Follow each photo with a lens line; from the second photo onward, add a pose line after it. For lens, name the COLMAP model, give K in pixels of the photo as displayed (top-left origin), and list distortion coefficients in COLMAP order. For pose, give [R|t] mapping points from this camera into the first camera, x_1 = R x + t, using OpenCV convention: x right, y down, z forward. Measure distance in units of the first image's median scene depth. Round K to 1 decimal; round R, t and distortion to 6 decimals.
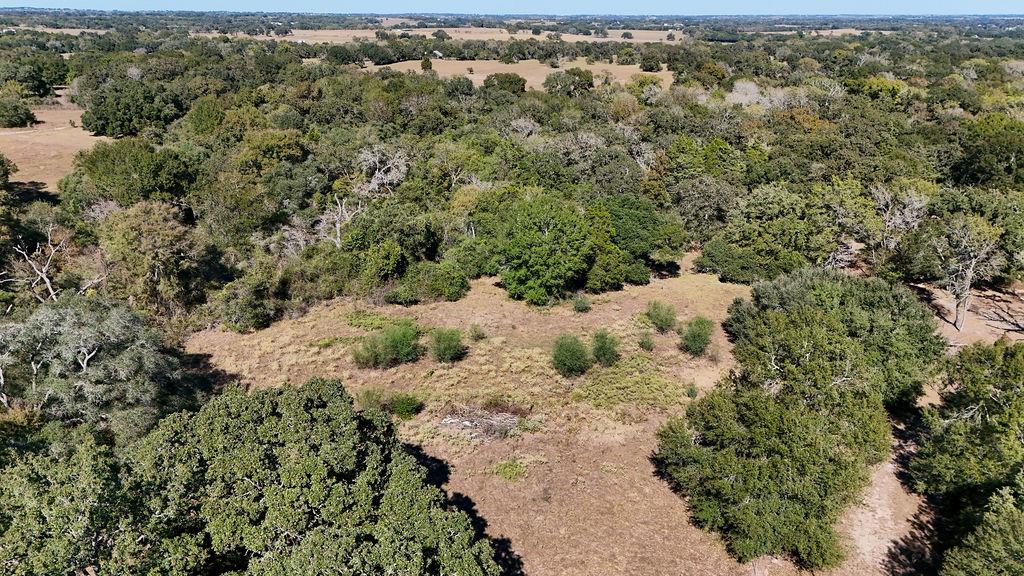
lens RADIAL K [[739.7, 0, 512.2], [0, 739.7, 288.2], [0, 0, 1]] dist [0.002027, -0.000606]
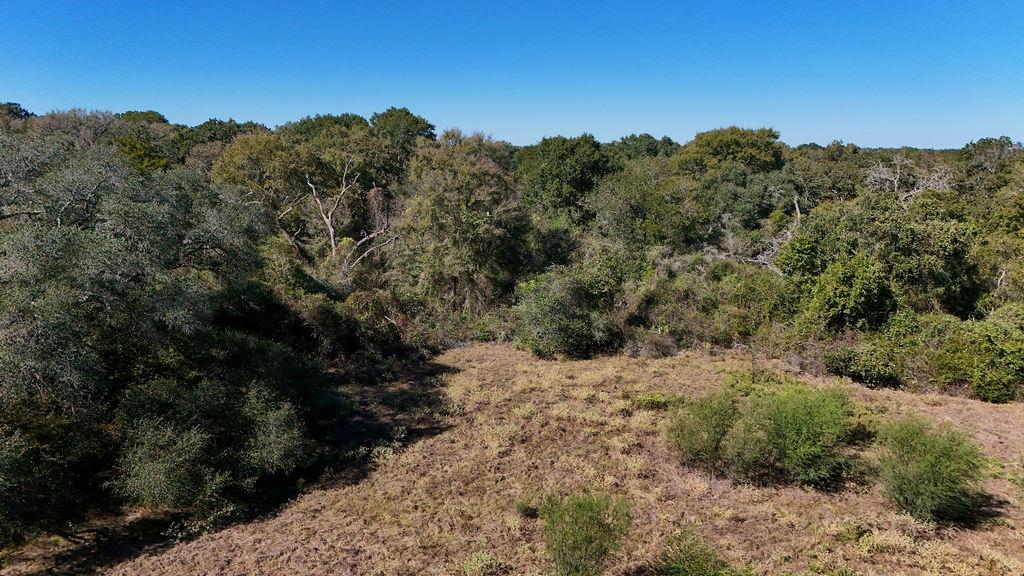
lens RADIAL K [[739.7, 0, 512.7], [0, 739.7, 287.5], [0, 0, 1]] dist [0.002027, -0.000606]
pose [[0.751021, 0.119614, -0.649354, -0.015872], [-0.231745, 0.968641, -0.089600, 0.057252], [0.618274, 0.217776, 0.755190, 0.482614]]
